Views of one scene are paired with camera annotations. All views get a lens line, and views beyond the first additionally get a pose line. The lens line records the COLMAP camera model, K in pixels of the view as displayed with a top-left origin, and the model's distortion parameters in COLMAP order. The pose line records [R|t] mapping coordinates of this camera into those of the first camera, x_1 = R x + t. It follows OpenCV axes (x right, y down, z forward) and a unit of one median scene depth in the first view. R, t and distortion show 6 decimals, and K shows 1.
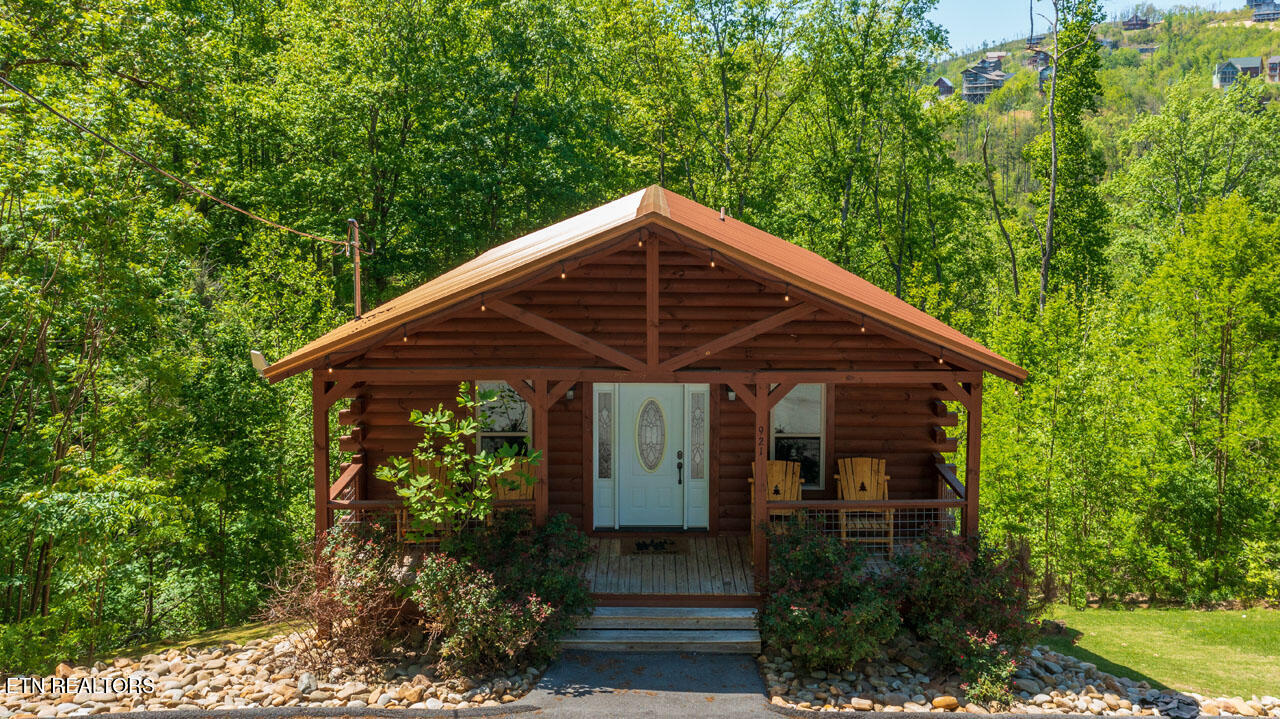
lens RADIAL K [[1006.6, 0, 640.0], [0, 1006.6, 359.5], [0, 0, 1]] dist [-0.001973, 0.008256]
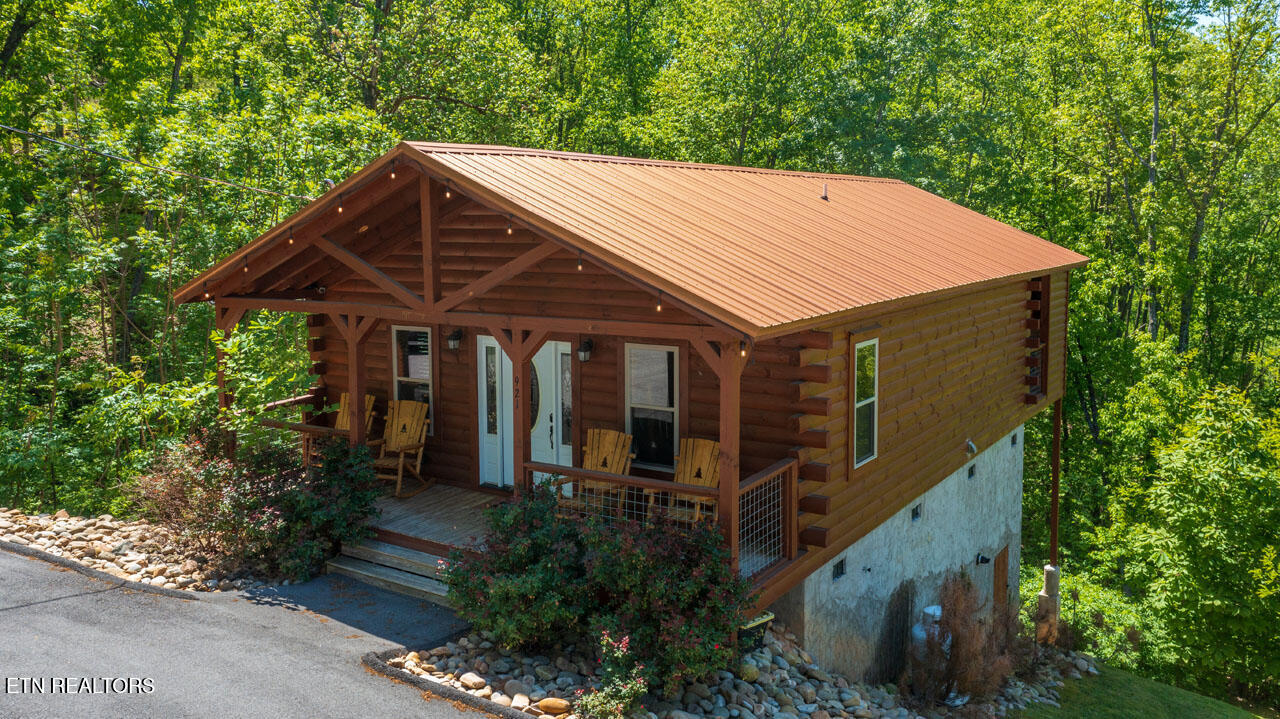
lens RADIAL K [[1006.6, 0, 640.0], [0, 1006.6, 359.5], [0, 0, 1]] dist [-0.001973, 0.008256]
pose [[0.827437, 0.064167, -0.557880, 0.745636], [-0.093871, 0.995277, -0.024752, 0.065597], [0.553657, 0.072849, 0.829552, 0.305291]]
